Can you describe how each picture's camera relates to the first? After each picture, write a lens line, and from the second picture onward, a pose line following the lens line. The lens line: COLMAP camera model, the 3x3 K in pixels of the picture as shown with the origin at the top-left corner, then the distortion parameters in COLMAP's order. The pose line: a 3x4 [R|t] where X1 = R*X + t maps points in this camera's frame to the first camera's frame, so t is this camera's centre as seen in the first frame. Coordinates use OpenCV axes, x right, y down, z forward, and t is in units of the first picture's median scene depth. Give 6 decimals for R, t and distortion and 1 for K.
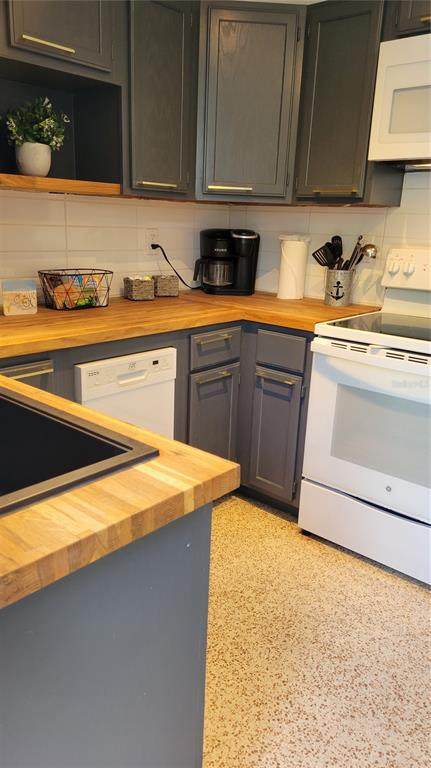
lens RADIAL K [[569.1, 0, 214.5], [0, 569.1, 400.4], [0, 0, 1]] dist [0.072194, -0.052168]
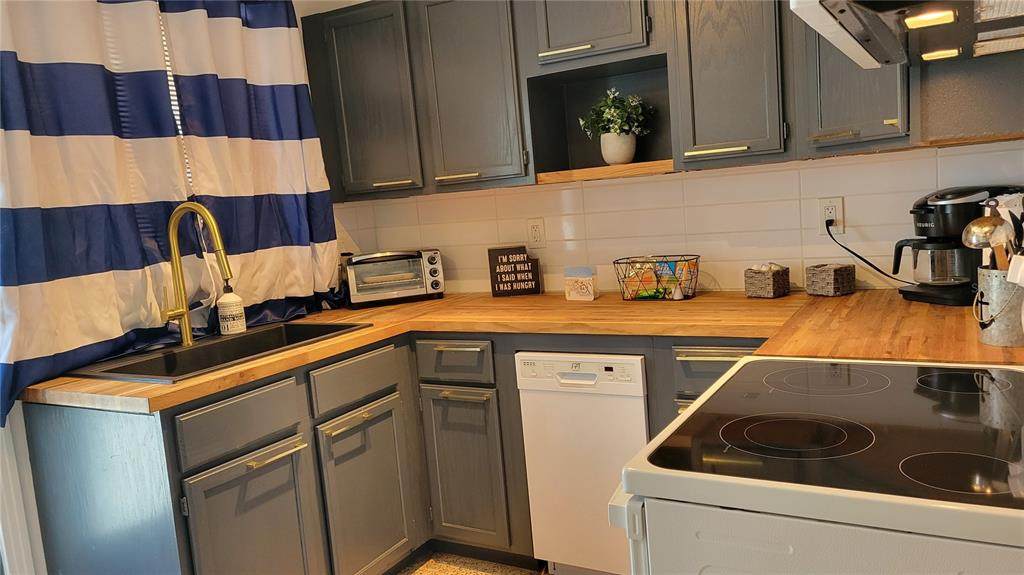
lens RADIAL K [[794.8, 0, 512.0], [0, 794.8, 287.5], [0, 0, 1]] dist [0.070651, -0.001733]
pose [[0.190298, 0.064993, -0.979573, 0.903752], [-0.209336, 0.977545, 0.024191, -0.163941], [0.959148, 0.200456, 0.199630, 0.552101]]
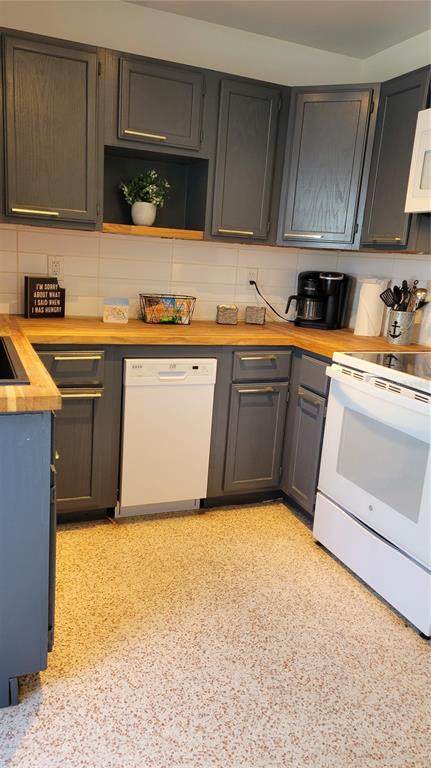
lens RADIAL K [[569.1, 0, 214.5], [0, 569.1, 400.4], [0, 0, 1]] dist [0.072194, -0.052168]
pose [[0.895928, 0.135360, -0.423073, 0.435110], [-0.169373, 0.984584, -0.043663, 0.048290], [0.410641, 0.110776, 0.905043, -0.109085]]
